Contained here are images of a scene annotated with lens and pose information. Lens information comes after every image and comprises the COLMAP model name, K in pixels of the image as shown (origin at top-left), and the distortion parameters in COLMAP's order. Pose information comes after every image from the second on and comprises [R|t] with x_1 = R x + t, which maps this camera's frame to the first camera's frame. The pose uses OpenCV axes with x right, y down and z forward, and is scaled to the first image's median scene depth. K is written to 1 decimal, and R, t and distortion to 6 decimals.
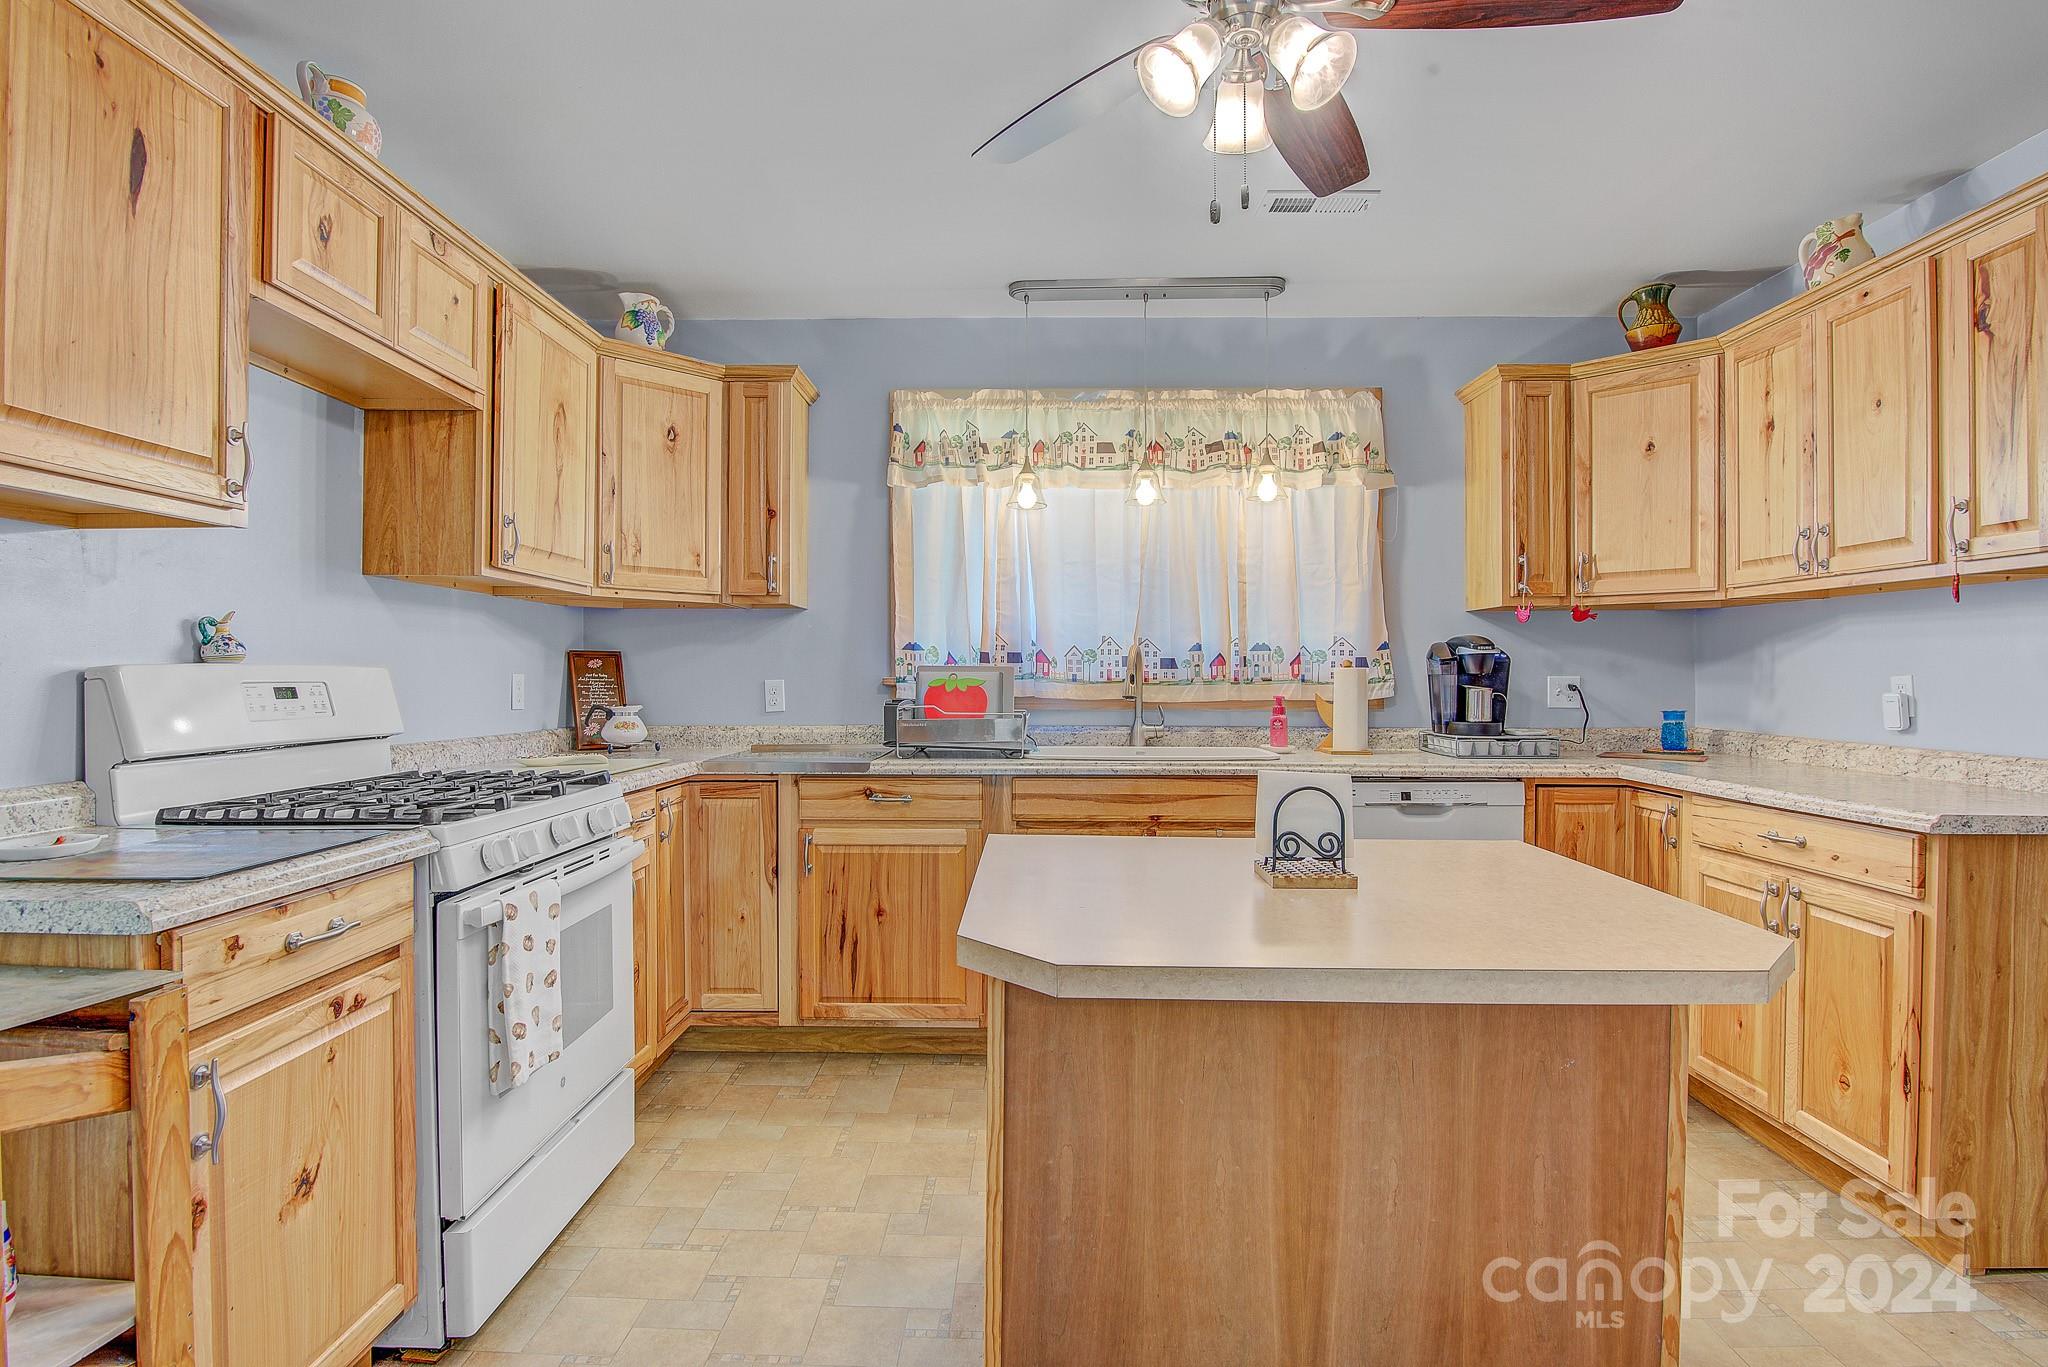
lens RADIAL K [[1077.5, 0, 1018.3], [0, 1077.5, 681.7], [0, 0, 1]] dist [-0.008034, -0.002345]
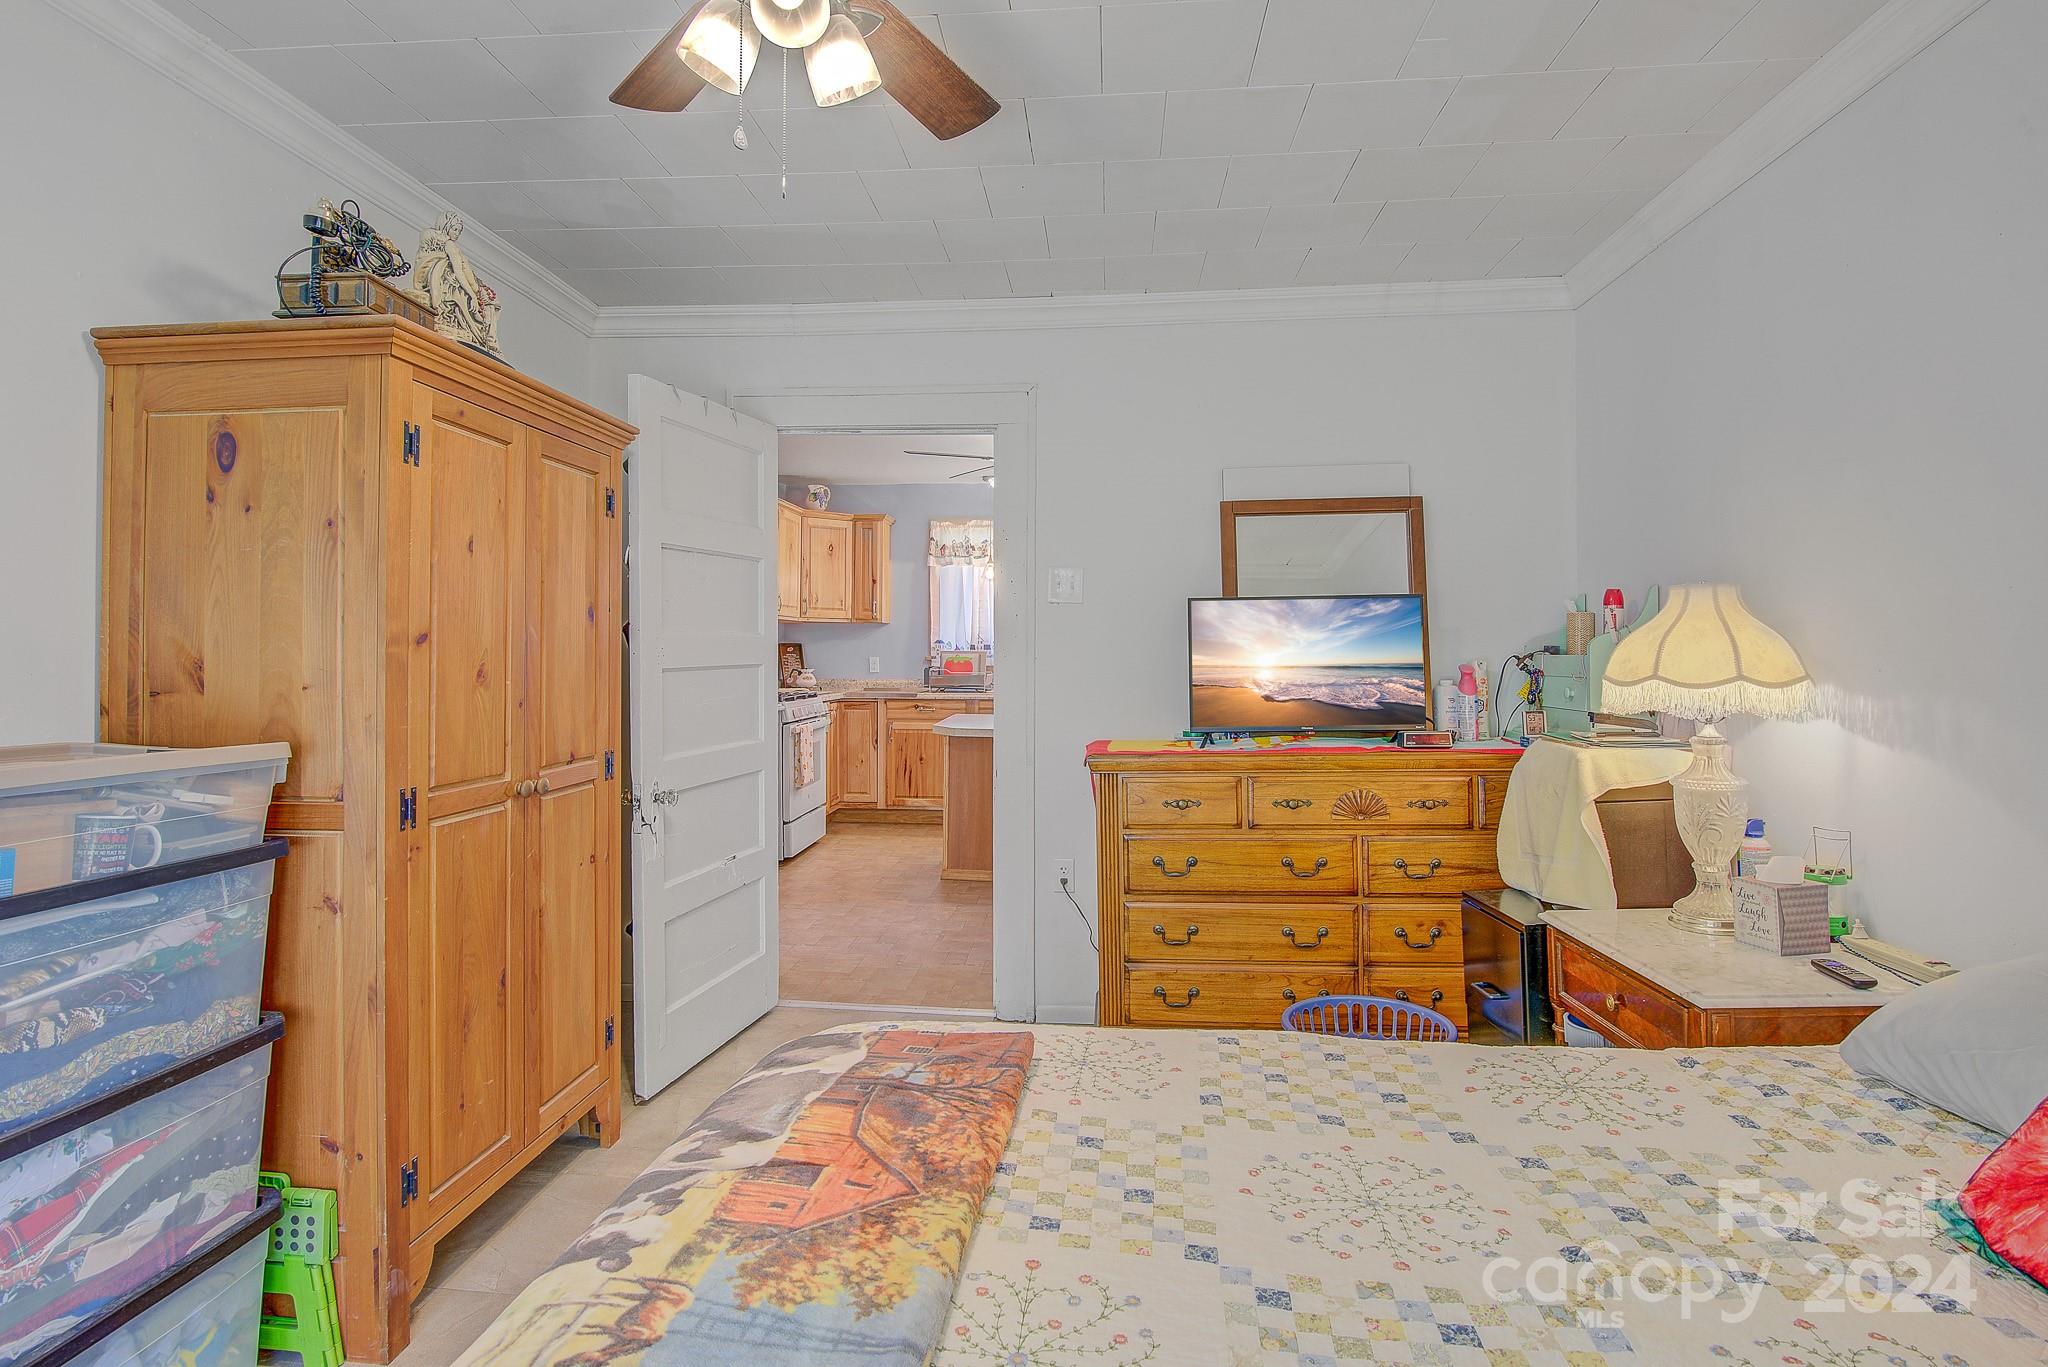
lens RADIAL K [[1077.5, 0, 1025.5], [0, 1077.5, 671.2], [0, 0, 1]] dist [-0.008034, -0.002345]
pose [[0.997948, 0.005393, -0.063802, 0.221498], [-0.004456, 0.999880, 0.014815, -0.007430], [0.063874, -0.014500, 0.997853, -1.184342]]
